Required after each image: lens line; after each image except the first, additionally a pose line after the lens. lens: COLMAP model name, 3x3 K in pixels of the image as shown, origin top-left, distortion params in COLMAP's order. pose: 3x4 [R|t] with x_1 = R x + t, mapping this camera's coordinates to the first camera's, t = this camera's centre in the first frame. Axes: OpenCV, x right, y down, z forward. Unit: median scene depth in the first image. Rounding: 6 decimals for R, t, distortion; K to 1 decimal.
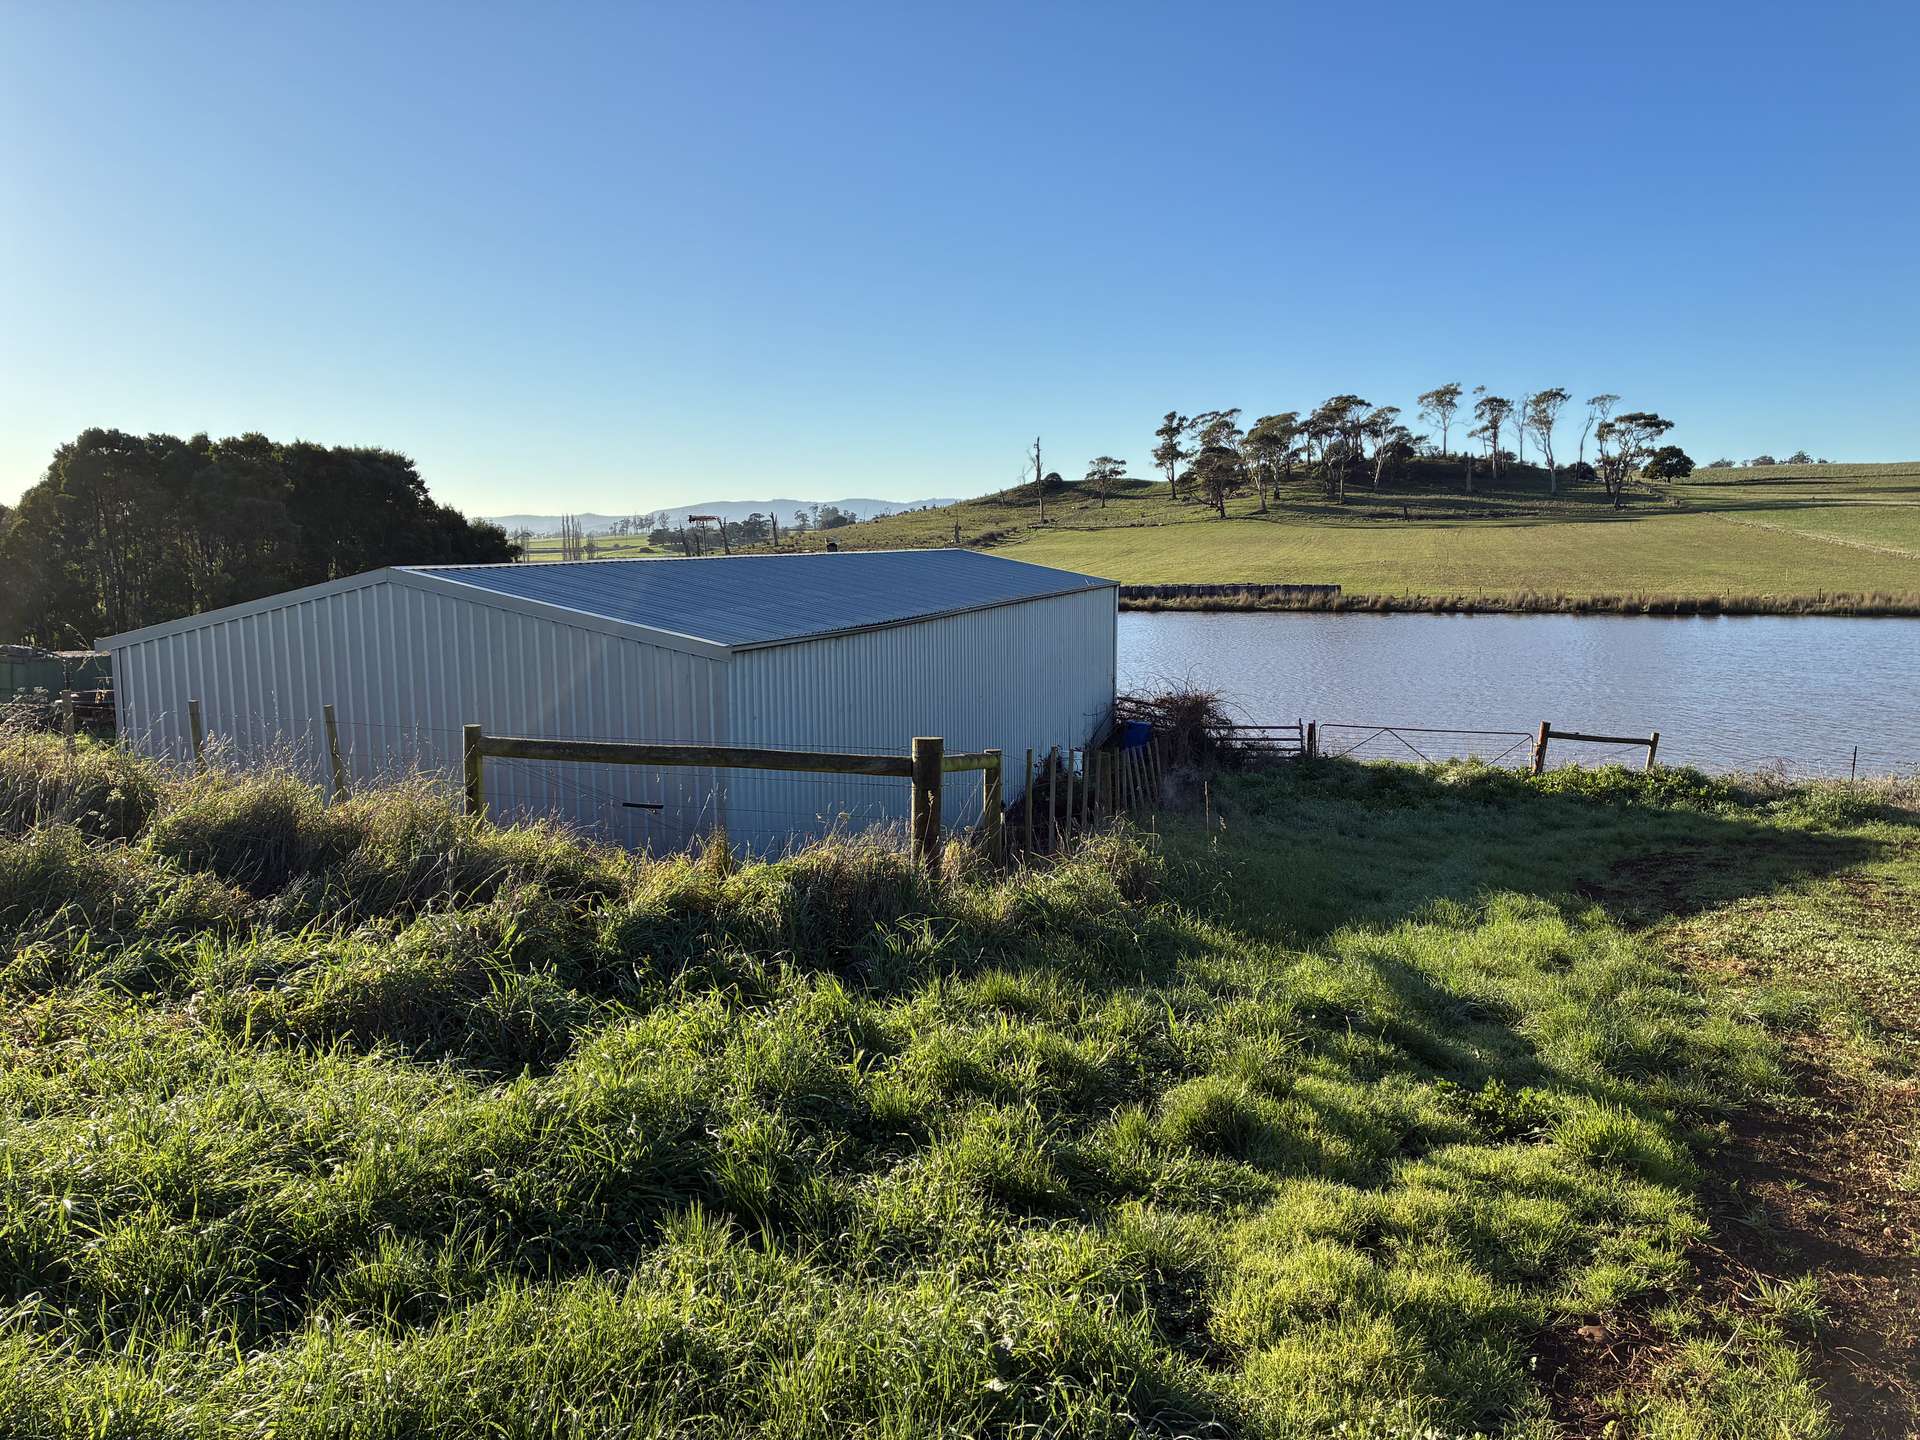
lens RADIAL K [[1461.7, 0, 960.3], [0, 1461.7, 721.7], [0, 0, 1]] dist [0.002110, 0.000279]
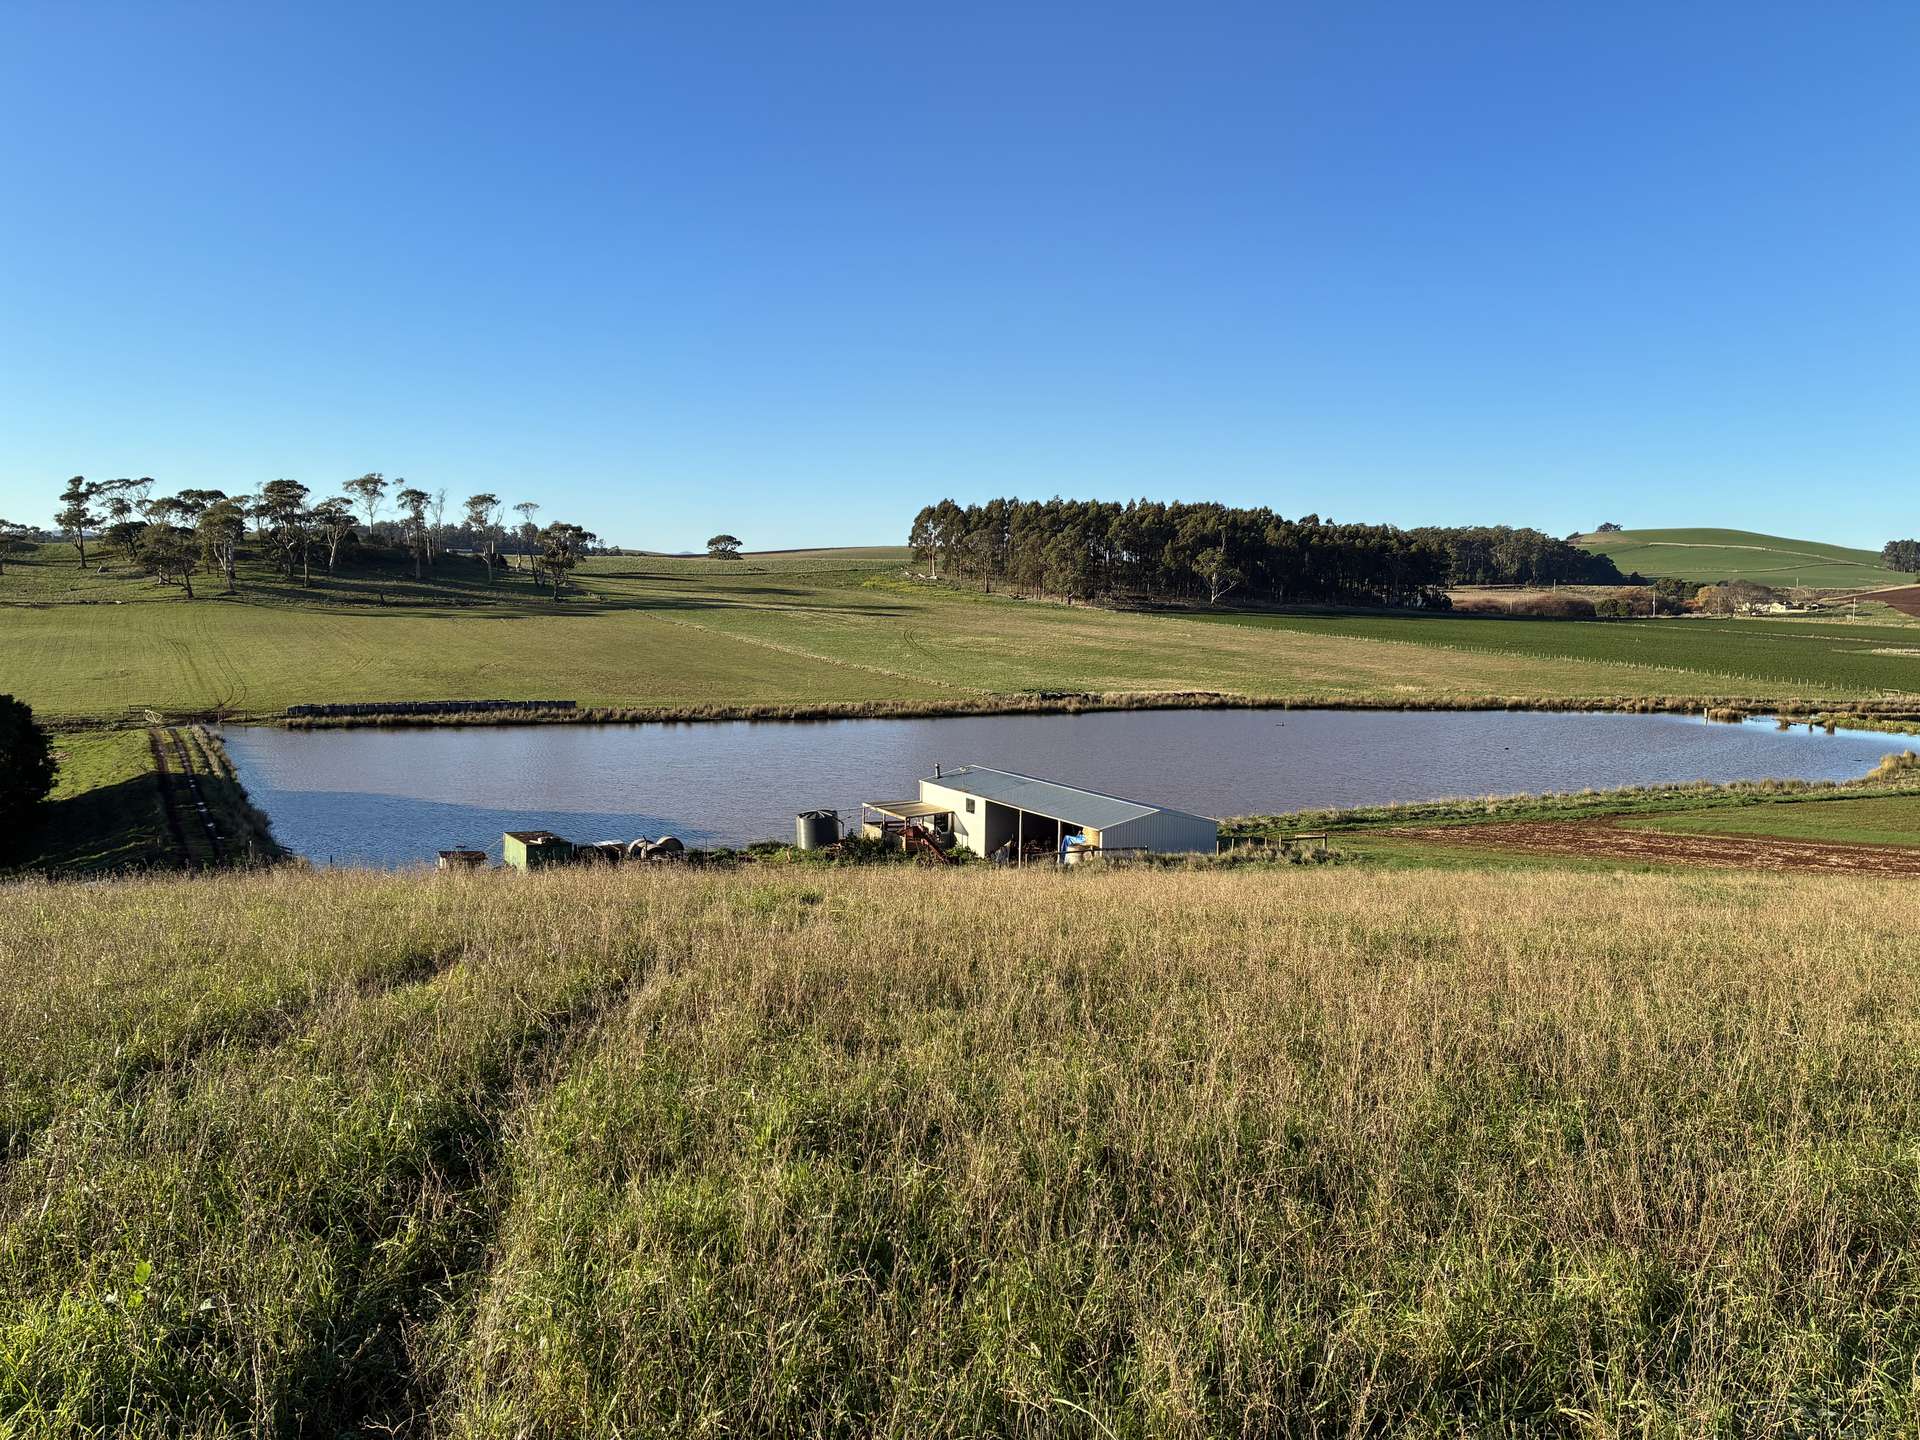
lens RADIAL K [[1461.7, 0, 959.5], [0, 1461.7, 718.0], [0, 0, 1]] dist [0.002110, 0.000279]
pose [[0.699910, -0.035770, 0.713335, -0.169142], [0.059858, 0.998169, -0.008679, -0.015720], [-0.711718, 0.048774, 0.700770, -0.080274]]
